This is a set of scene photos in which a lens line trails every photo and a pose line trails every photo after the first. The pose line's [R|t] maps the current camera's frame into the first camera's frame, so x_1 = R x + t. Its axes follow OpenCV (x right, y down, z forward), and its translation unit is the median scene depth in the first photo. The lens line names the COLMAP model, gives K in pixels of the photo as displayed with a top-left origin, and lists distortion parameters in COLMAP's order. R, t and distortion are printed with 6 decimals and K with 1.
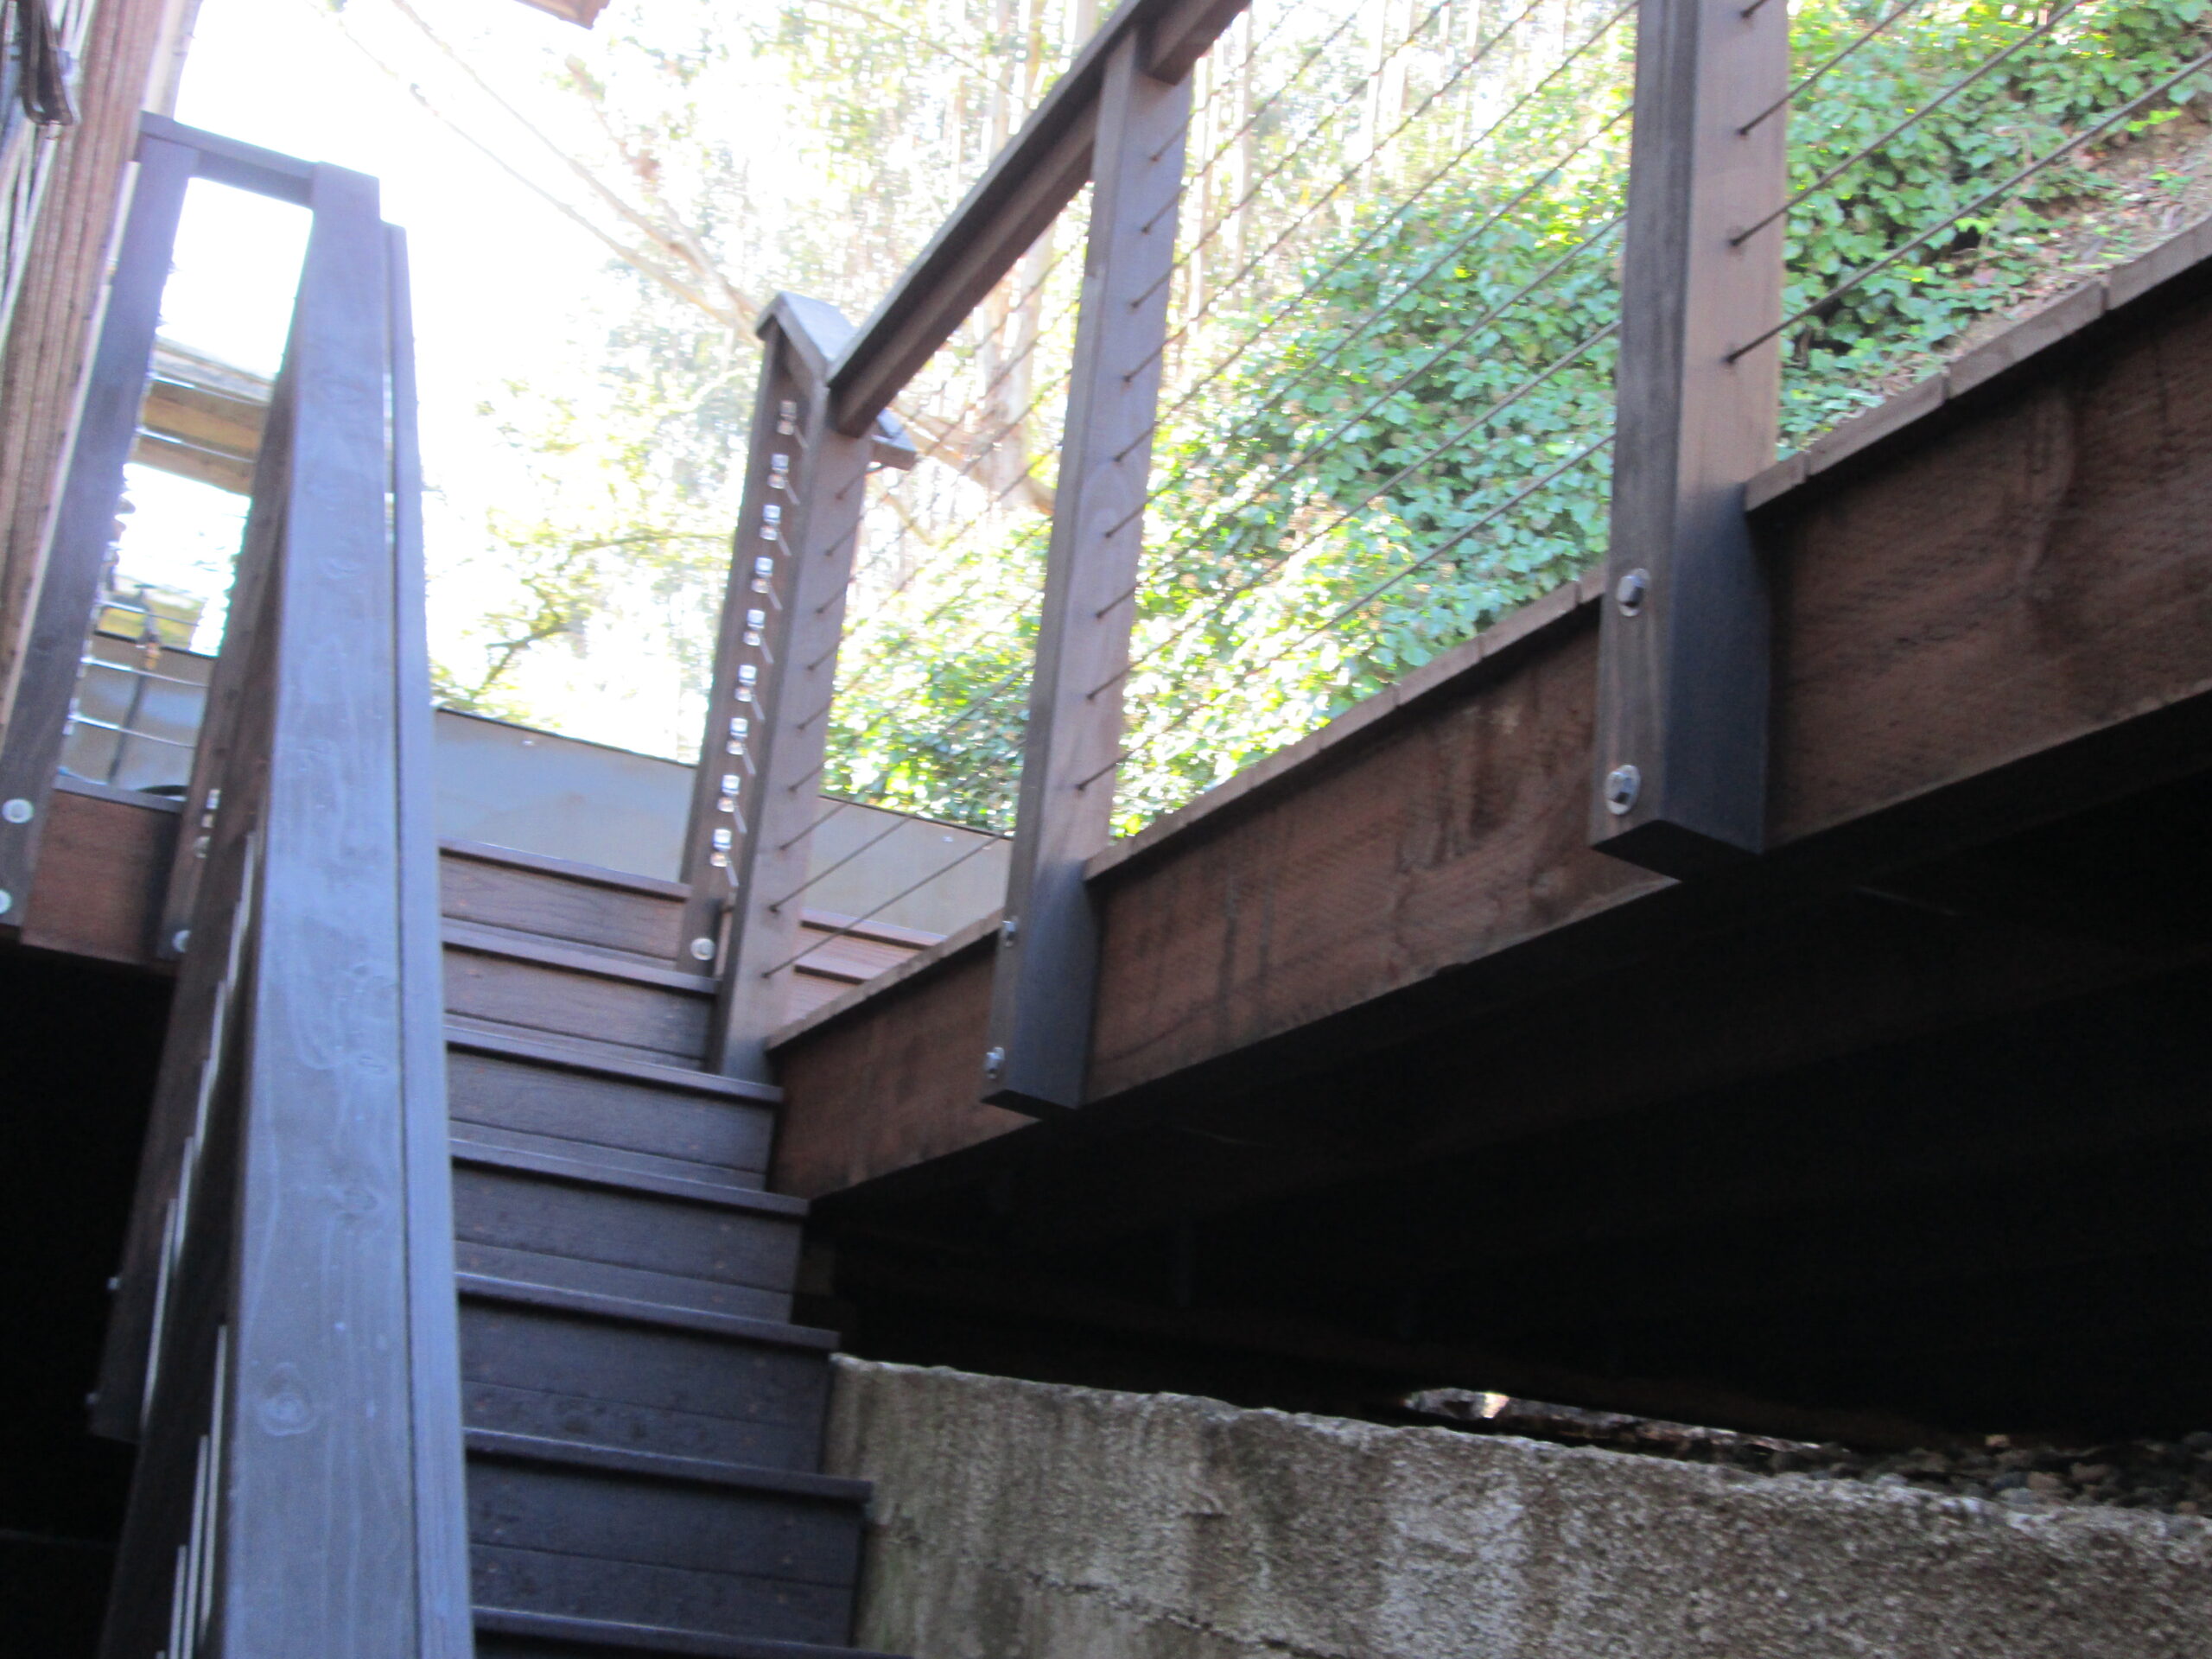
lens RADIAL K [[2818.5, 0, 1110.8], [0, 2818.5, 833.9], [0, 0, 1]] dist [-0.039316, 0.000000]
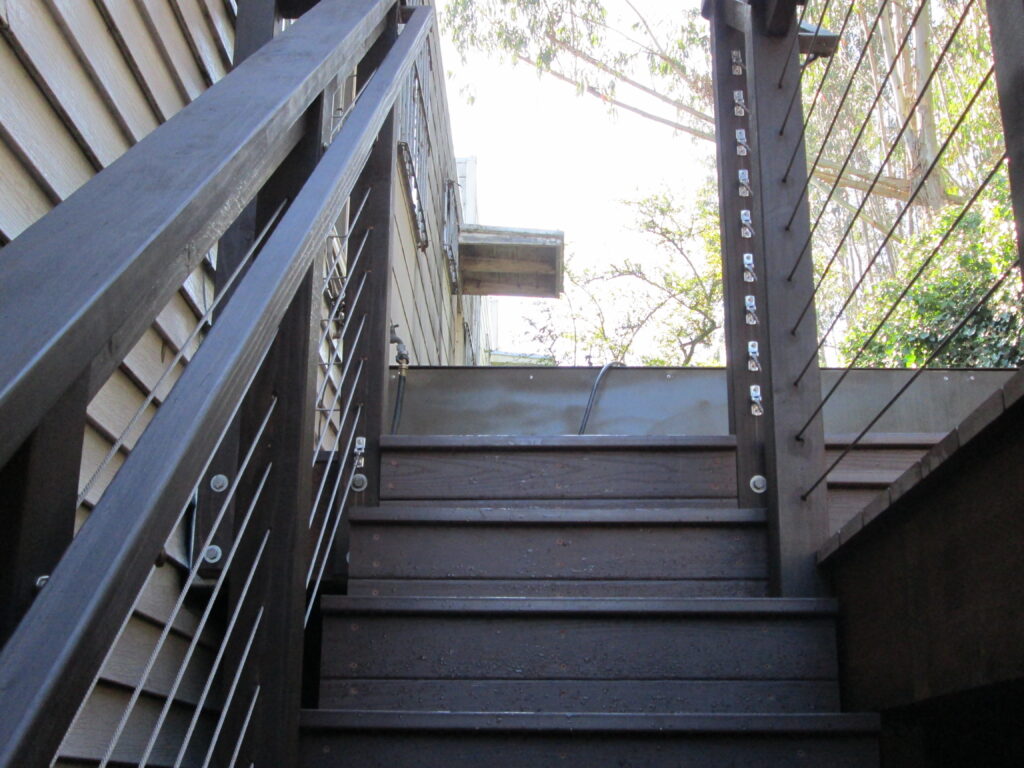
lens RADIAL K [[1304.8, 0, 519.6], [0, 1304.8, 374.1], [0, 0, 1]] dist [-0.039316, 0.000000]
pose [[0.906796, -0.225258, -0.356341, -0.027153], [0.208411, 0.974294, -0.085539, 0.021596], [0.366449, 0.003301, 0.930432, 0.444322]]
